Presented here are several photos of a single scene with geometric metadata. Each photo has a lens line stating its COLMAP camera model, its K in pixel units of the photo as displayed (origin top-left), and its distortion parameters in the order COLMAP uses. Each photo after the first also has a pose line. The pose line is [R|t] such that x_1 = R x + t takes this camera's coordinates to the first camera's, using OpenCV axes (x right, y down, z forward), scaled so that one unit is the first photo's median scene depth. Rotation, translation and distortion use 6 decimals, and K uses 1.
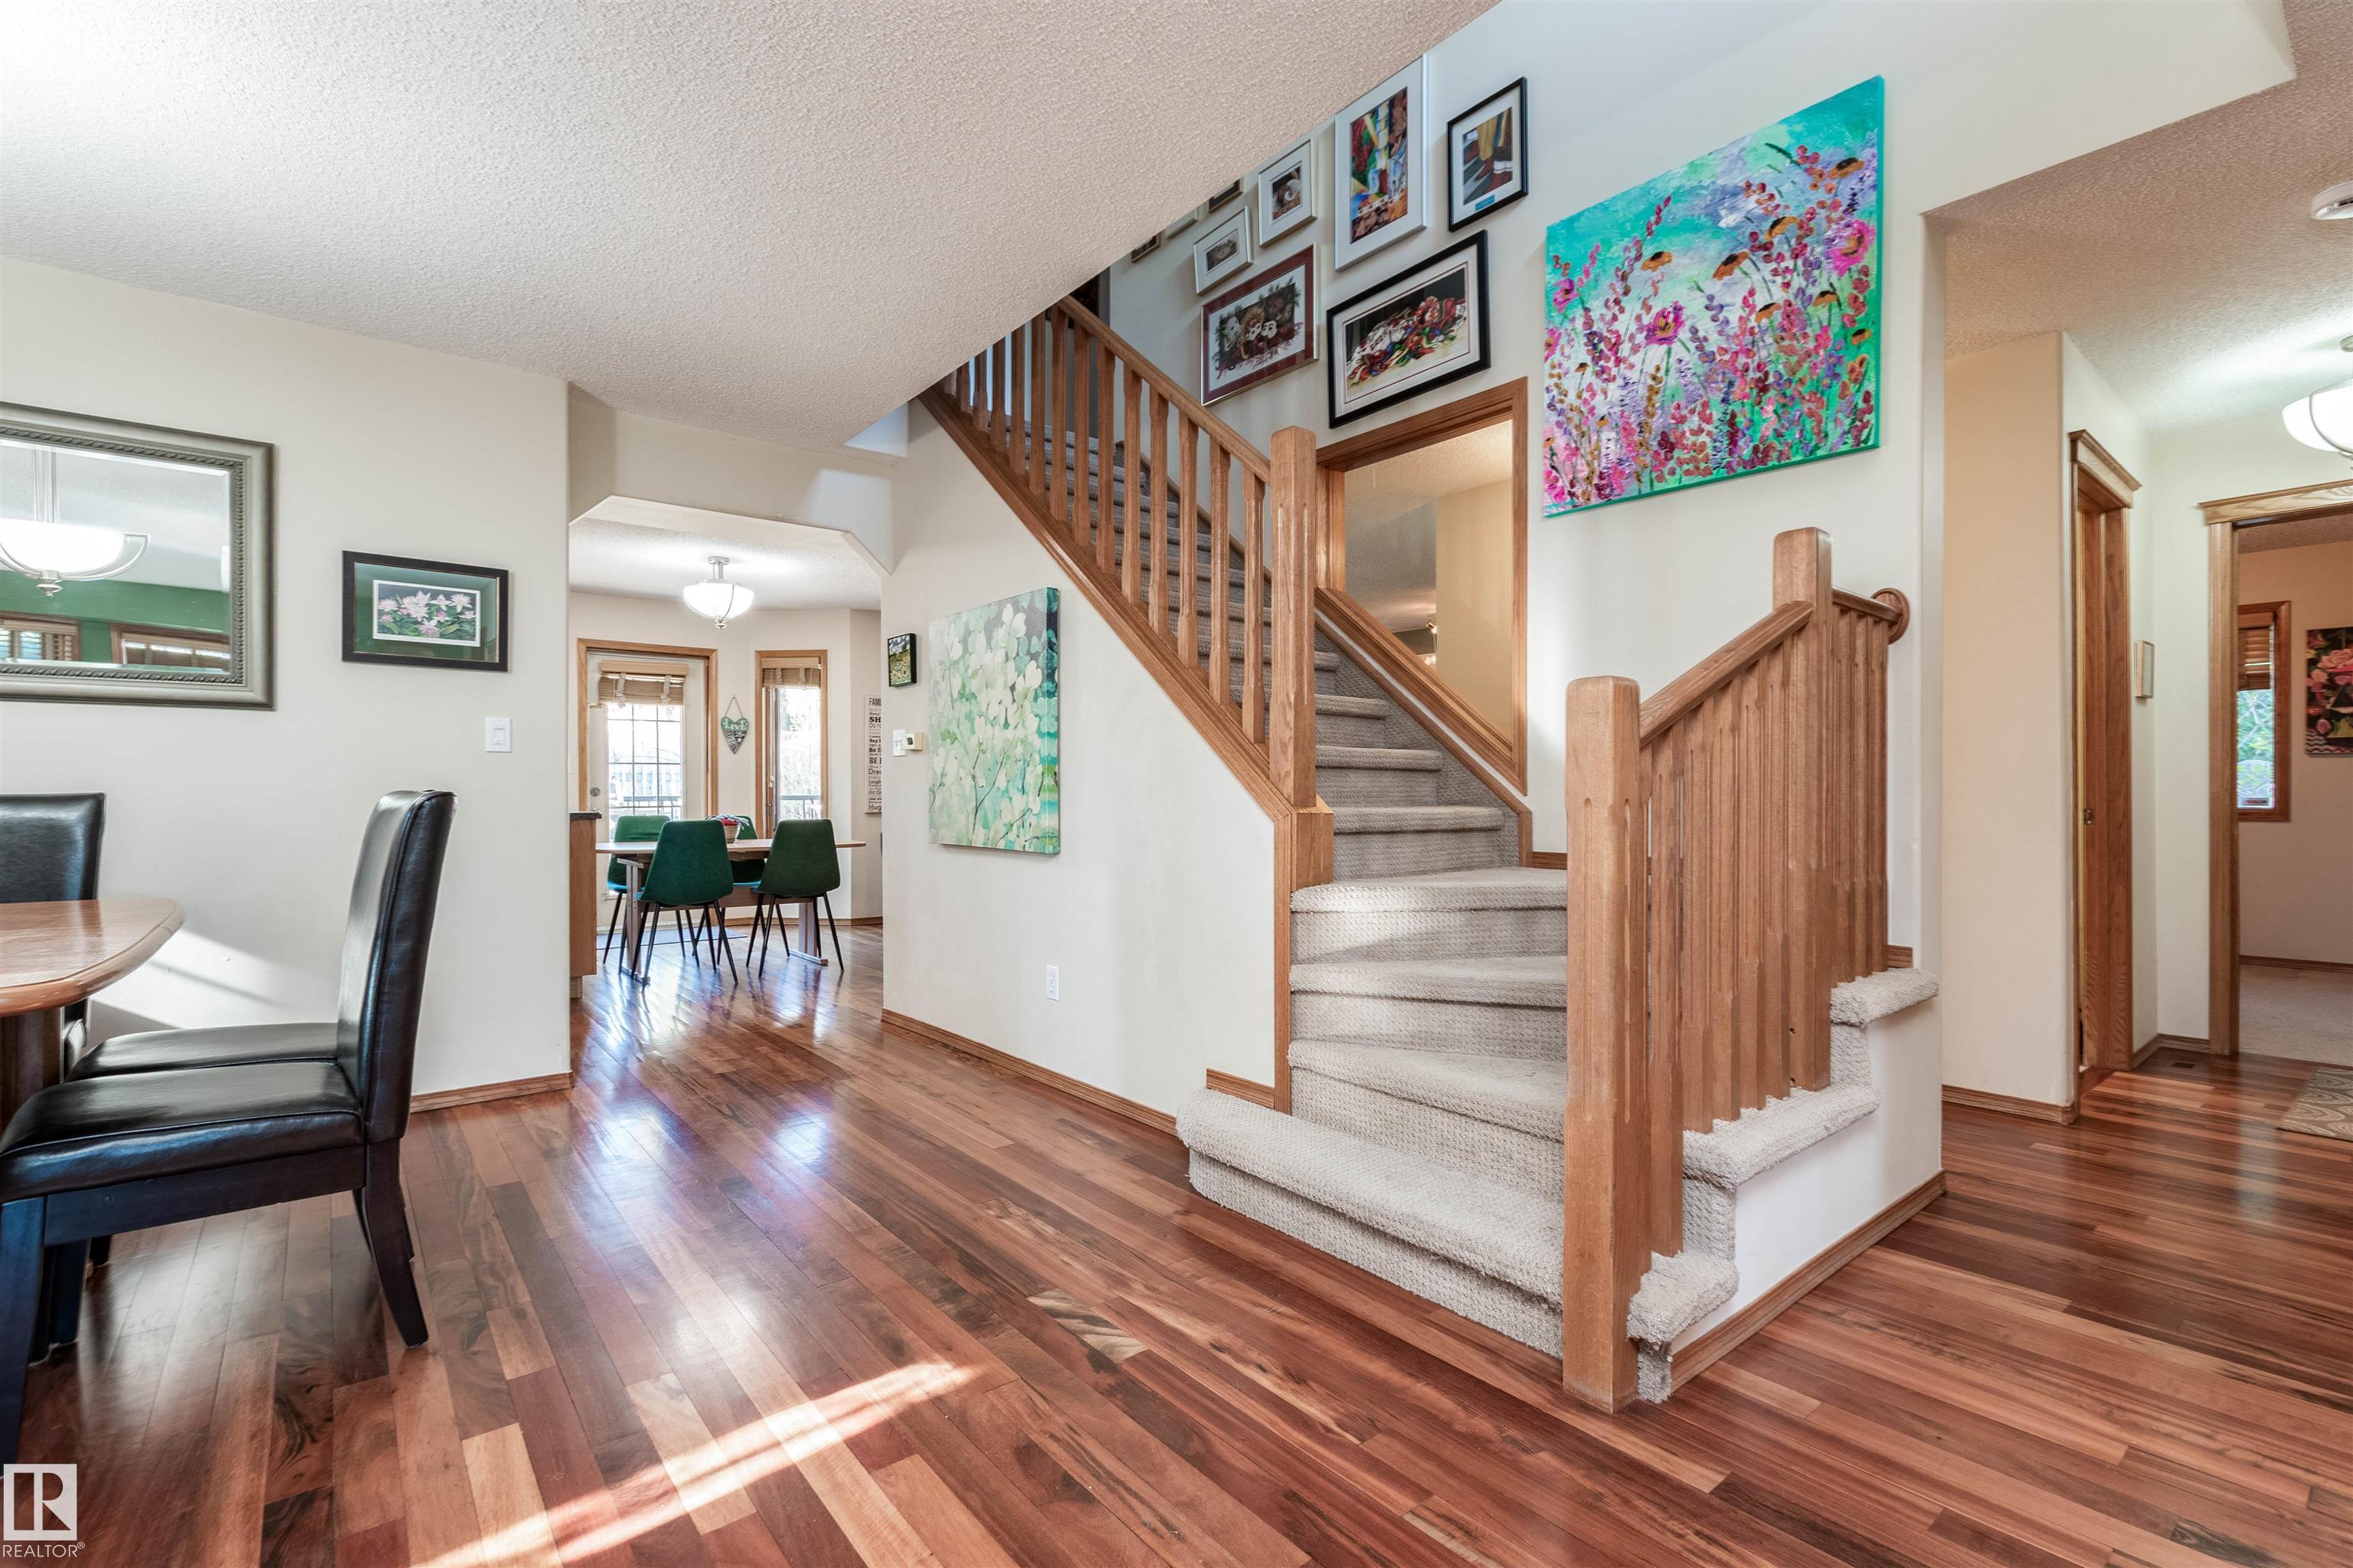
lens RADIAL K [[1035.2, 0, 1179.4], [0, 1035.2, 793.4], [0, 0, 1]] dist [-0.000243, -0.001060]
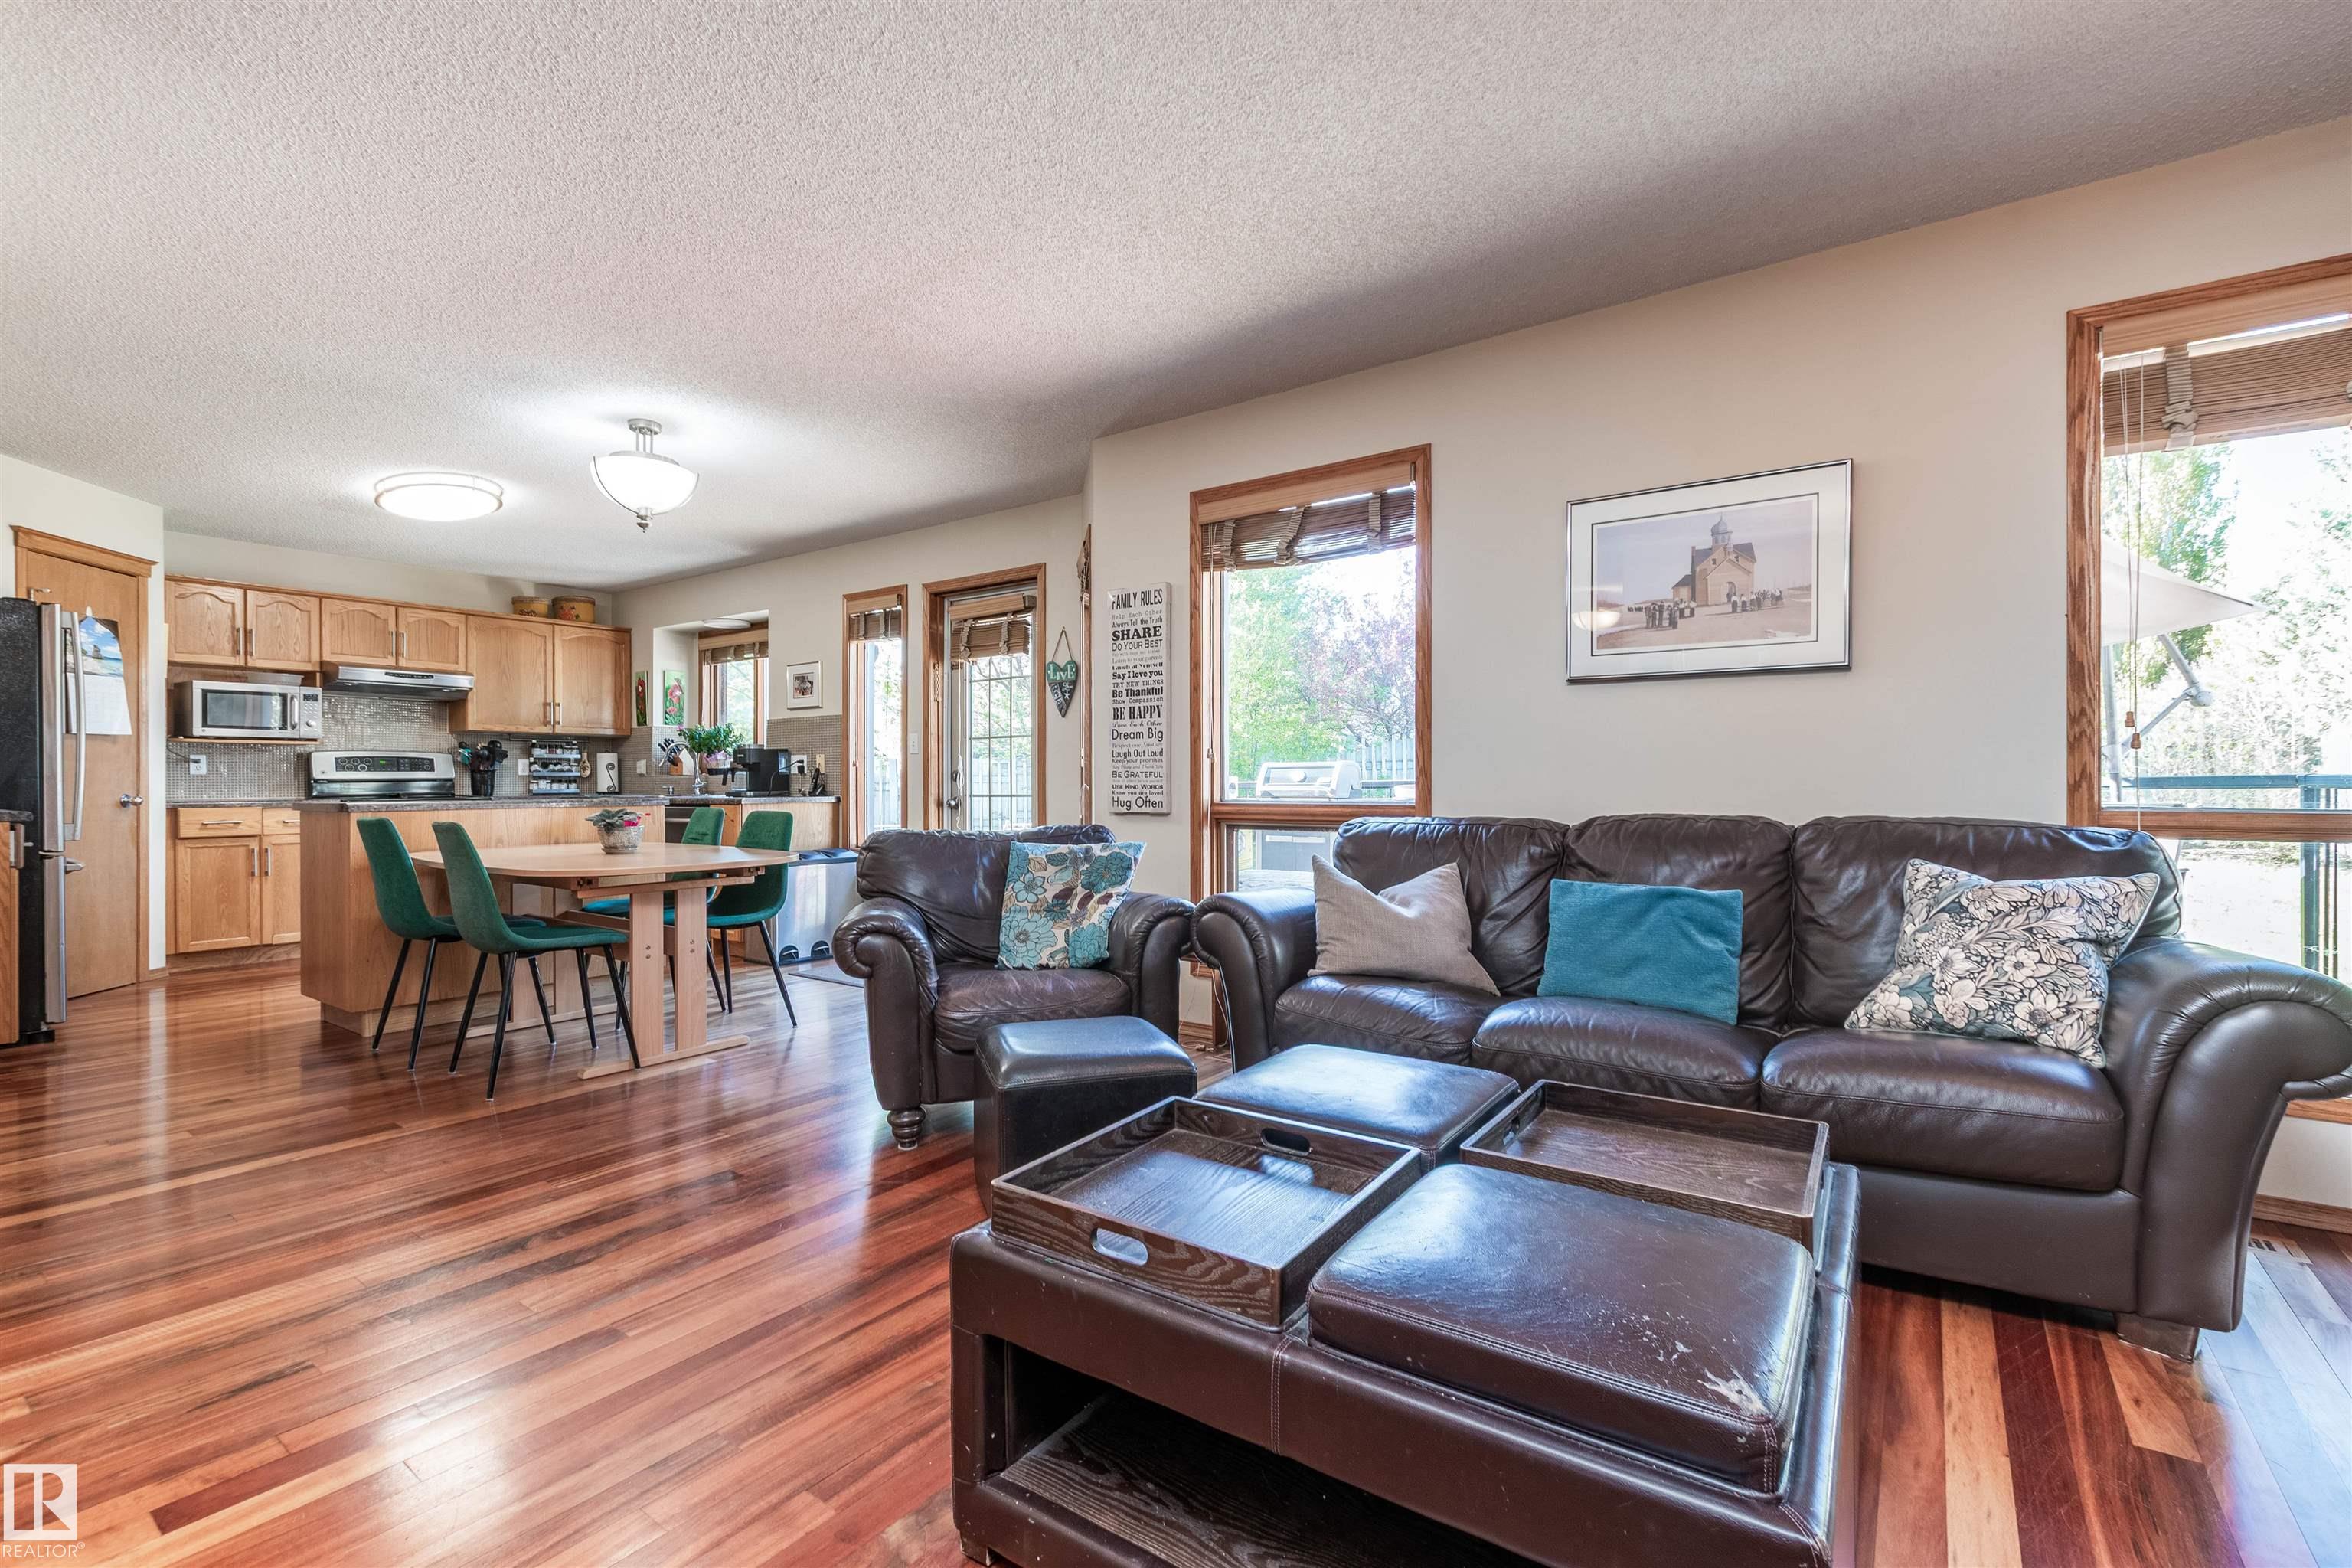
lens RADIAL K [[1029.4, 0, 1181.4], [0, 1029.4, 787.3], [0, 0, 1]] dist [0.002768, -0.001415]
pose [[0.256860, 0.004735, -0.966437, 0.220635], [0.002029, 0.999983, 0.005438, 0.003162], [0.966447, -0.003358, 0.256846, 0.910250]]
